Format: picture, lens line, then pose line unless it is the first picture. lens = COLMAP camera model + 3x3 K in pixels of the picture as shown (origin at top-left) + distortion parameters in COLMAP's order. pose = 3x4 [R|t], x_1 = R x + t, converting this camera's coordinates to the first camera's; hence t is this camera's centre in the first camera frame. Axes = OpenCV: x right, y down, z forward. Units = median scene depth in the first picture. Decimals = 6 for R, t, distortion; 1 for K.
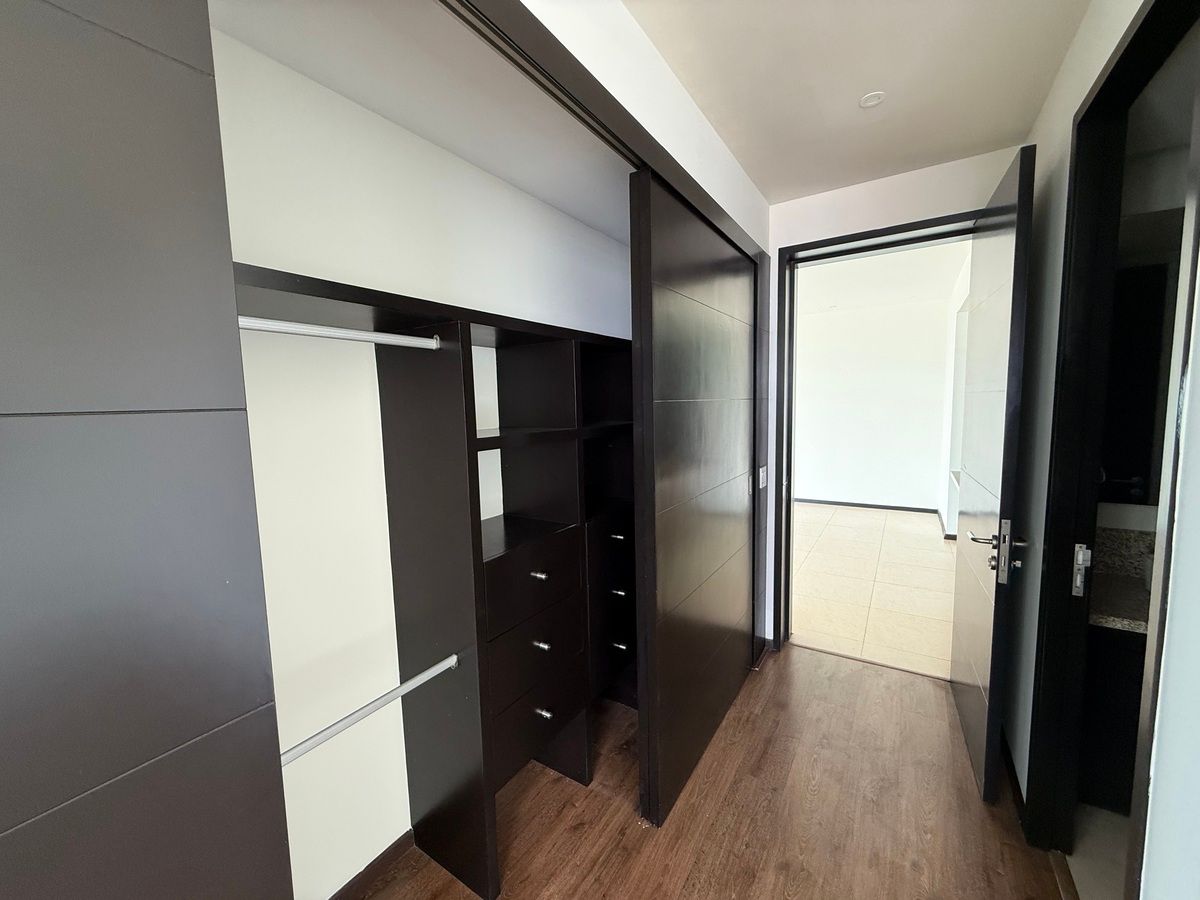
lens RADIAL K [[477.6, 0, 595.9], [0, 477.6, 450.2], [0, 0, 1]] dist [-0.000993, 0.000682]
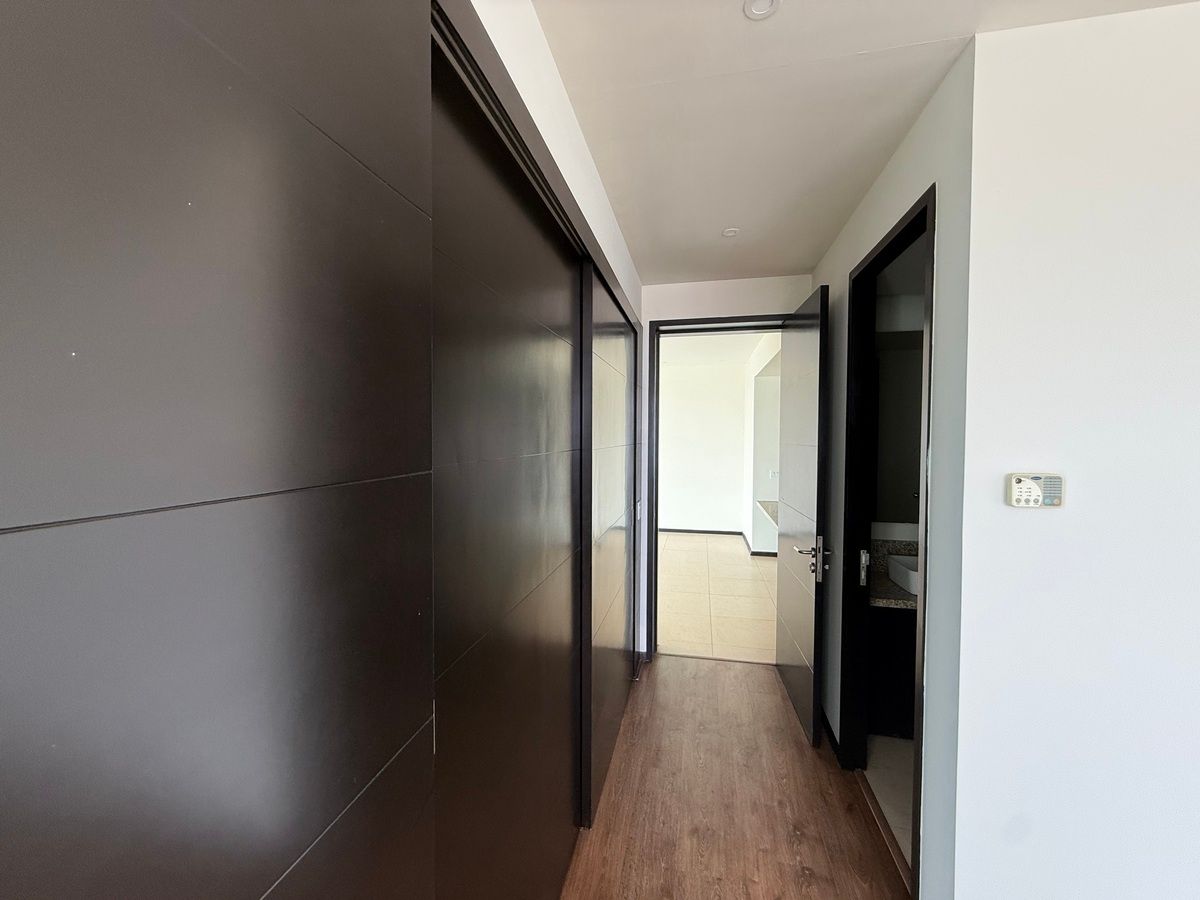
lens RADIAL K [[477.6, 0, 596.2], [0, 477.6, 450.3], [0, 0, 1]] dist [-0.000993, 0.000682]
pose [[0.934973, 0.017397, 0.354292, -0.232343], [0.007119, 0.997675, -0.067778, -0.015625], [-0.354647, 0.065893, 0.932675, -0.091873]]
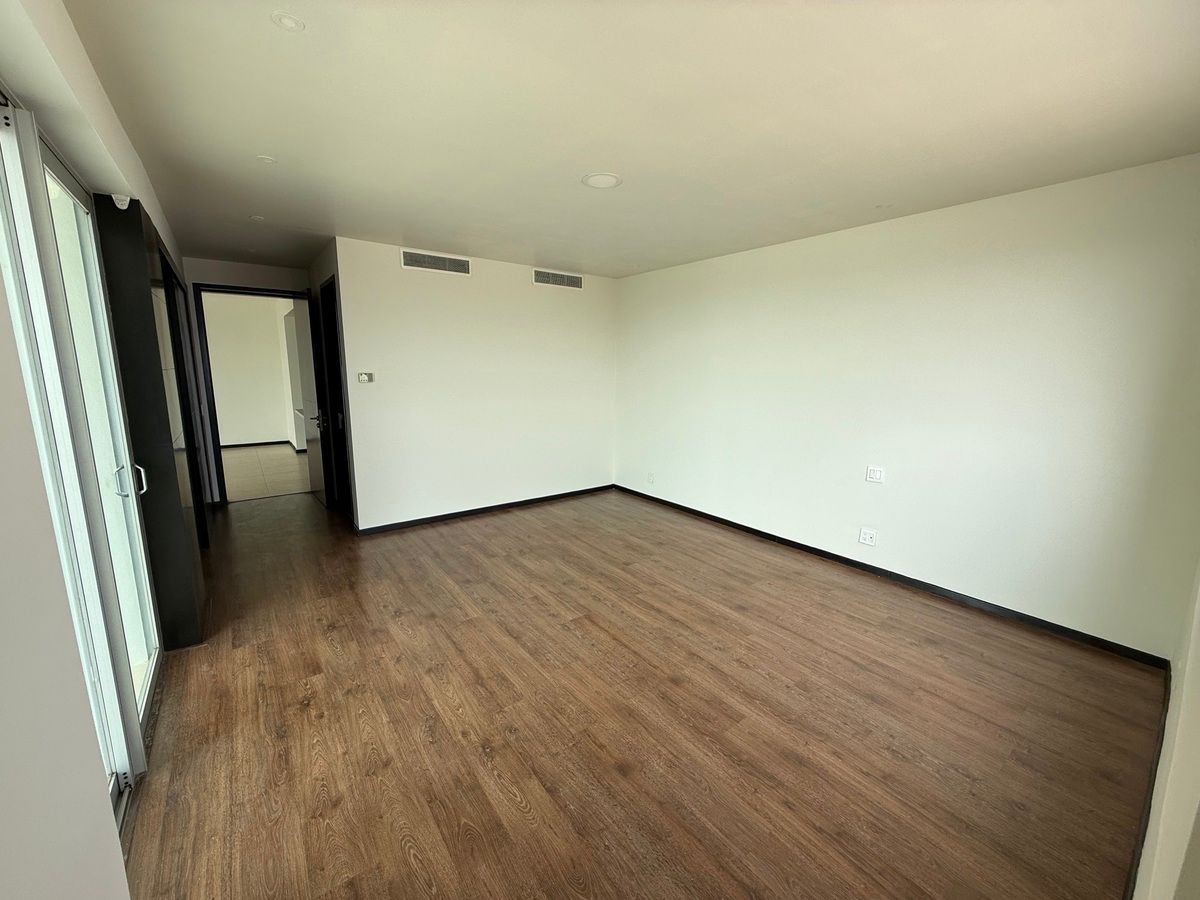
lens RADIAL K [[477.6, 0, 598.1], [0, 477.6, 452.1], [0, 0, 1]] dist [-0.000993, 0.000682]
pose [[0.338509, -0.134487, 0.931303, -1.186818], [0.073561, 0.990487, 0.116296, 0.159489], [-0.938083, 0.029141, 0.345182, -1.437484]]
